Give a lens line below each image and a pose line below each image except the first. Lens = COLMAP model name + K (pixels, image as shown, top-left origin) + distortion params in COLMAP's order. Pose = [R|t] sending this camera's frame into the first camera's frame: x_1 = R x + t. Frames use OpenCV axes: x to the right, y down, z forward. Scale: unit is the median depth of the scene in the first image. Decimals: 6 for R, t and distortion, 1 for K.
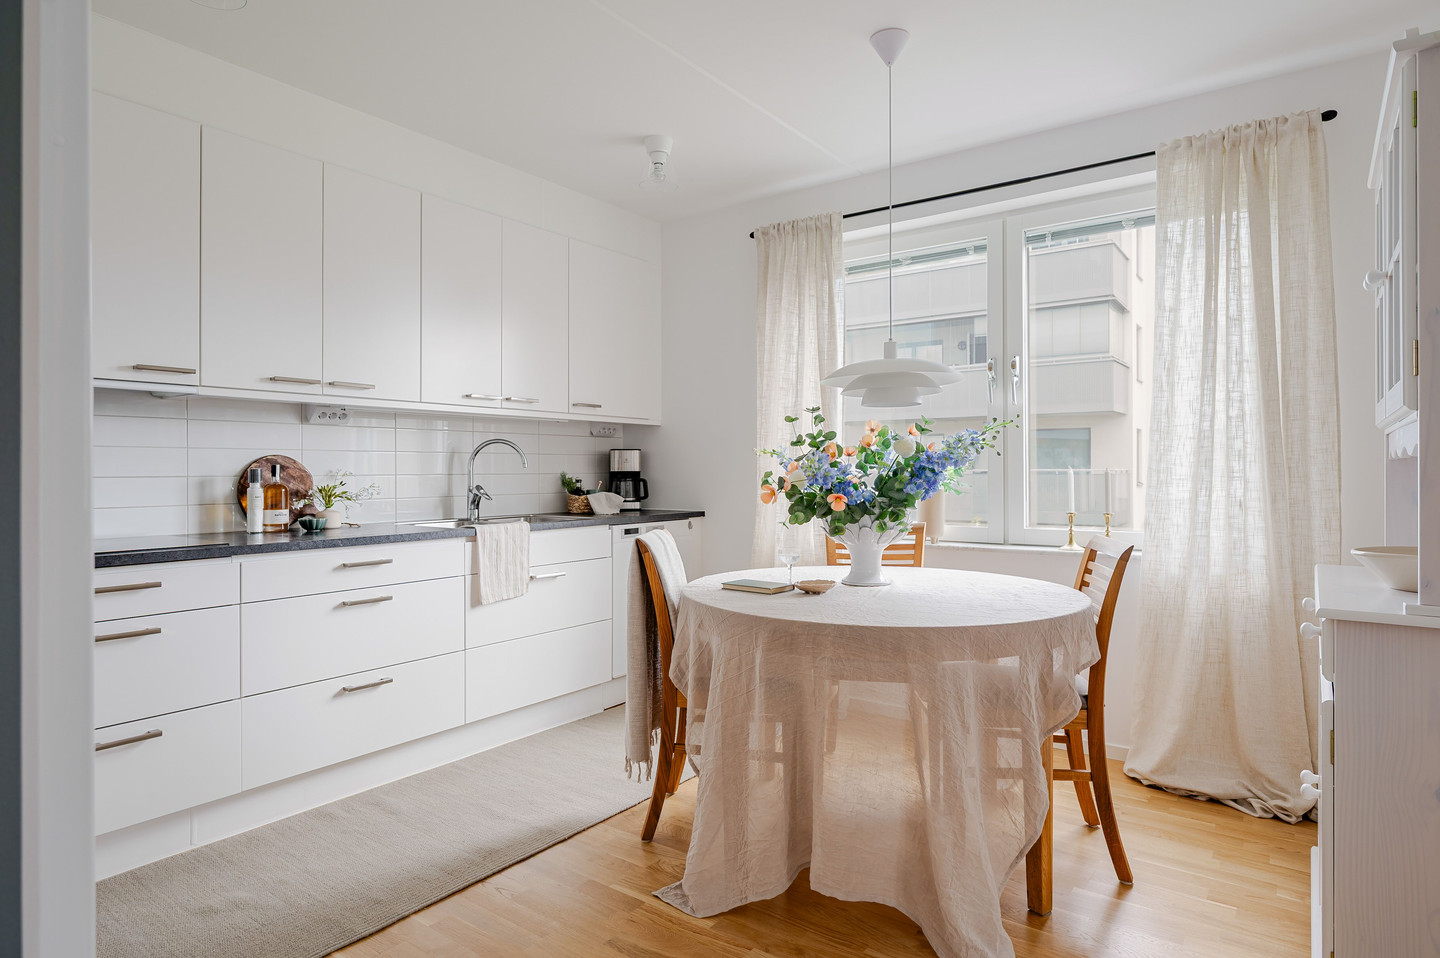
lens RADIAL K [[804.2, 0, 722.7], [0, 804.2, 466.8], [0, 0, 1]] dist [-0.001438, -0.000362]
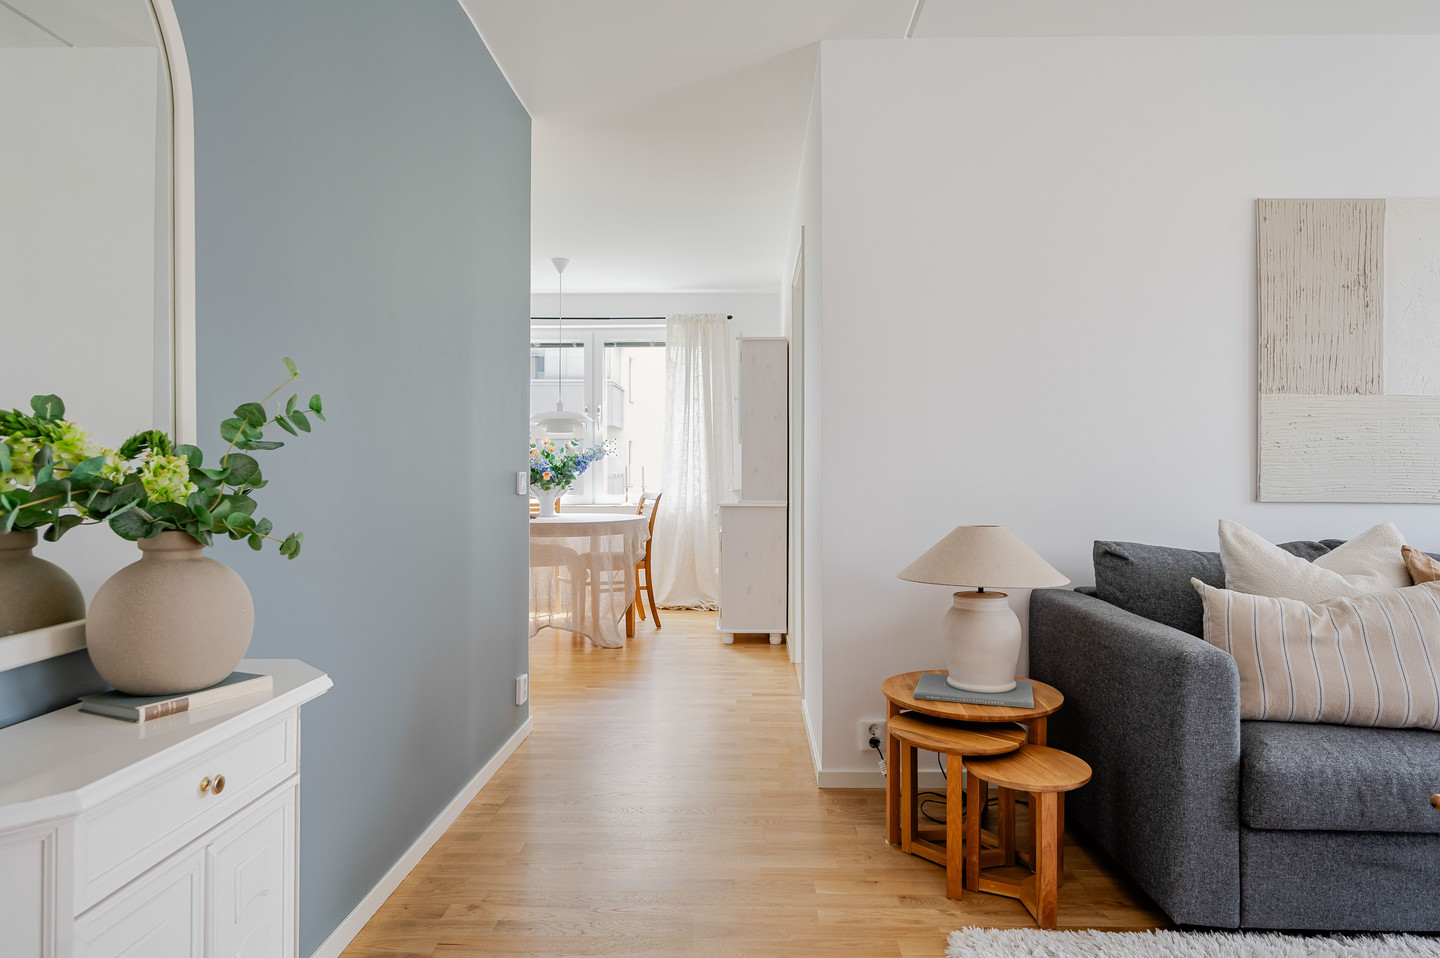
lens RADIAL K [[834.6, 0, 720.0], [0, 834.6, 479.0], [0, 0, 1]] dist [0.000004, -0.000009]
pose [[0.827602, 0.001888, 0.561312, -0.614377], [-0.004558, 0.999984, 0.003356, 0.034803], [-0.561296, -0.005336, 0.827598, -0.964336]]
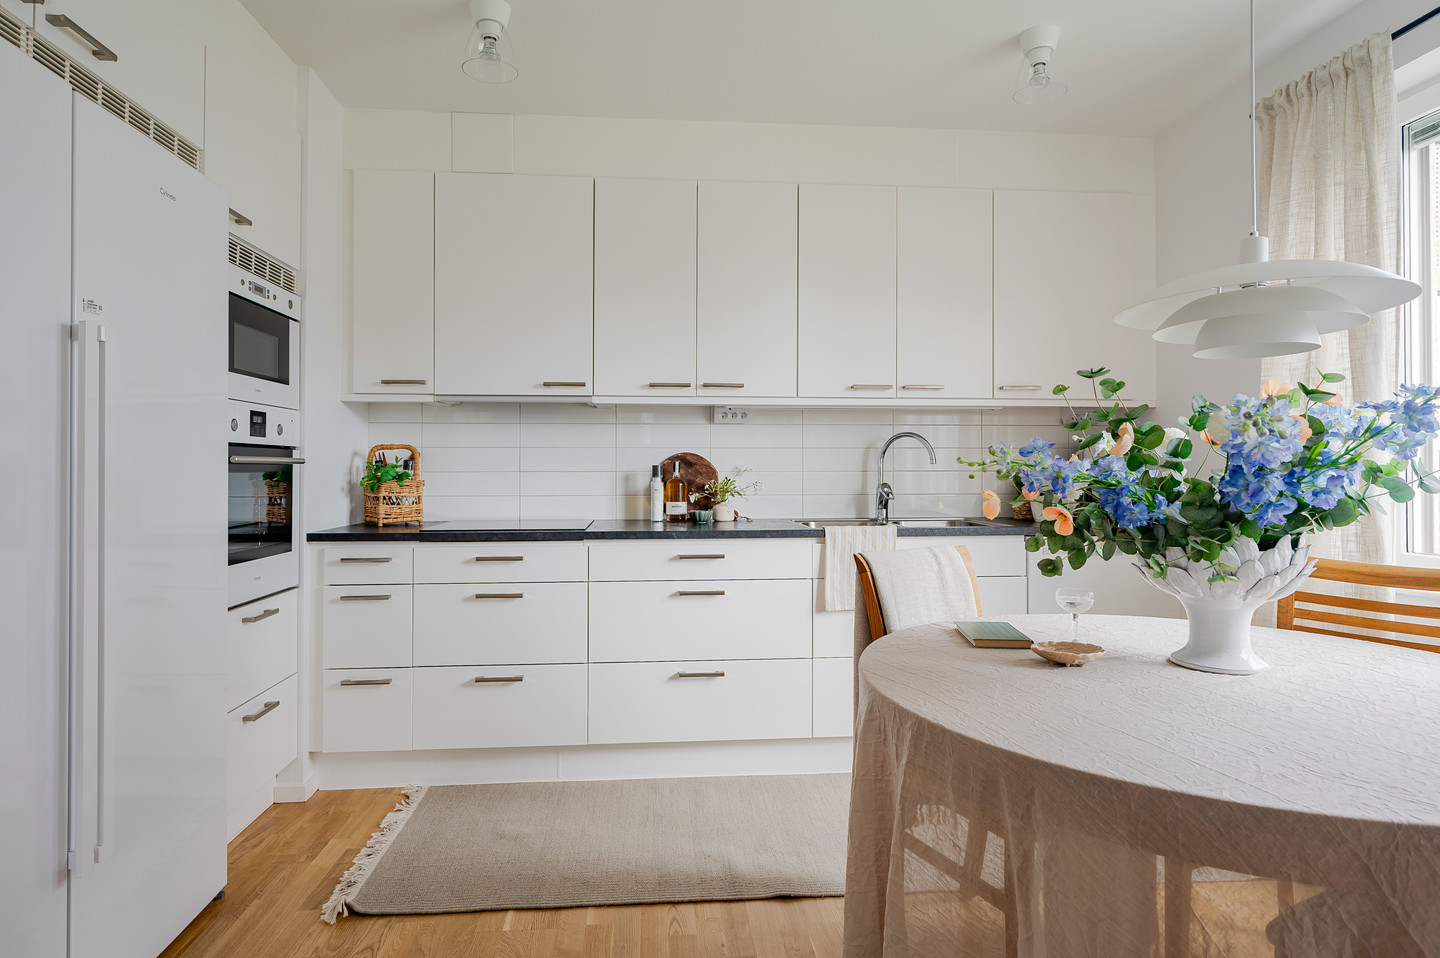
lens RADIAL K [[808.2, 0, 719.7], [0, 808.2, 455.5], [0, 0, 1]] dist [-0.002648, -0.002576]
pose [[0.658993, -0.007688, -0.752110, 0.348974], [0.001376, 0.999958, -0.009015, -0.000734], [0.752148, 0.004906, 0.658976, 0.322634]]
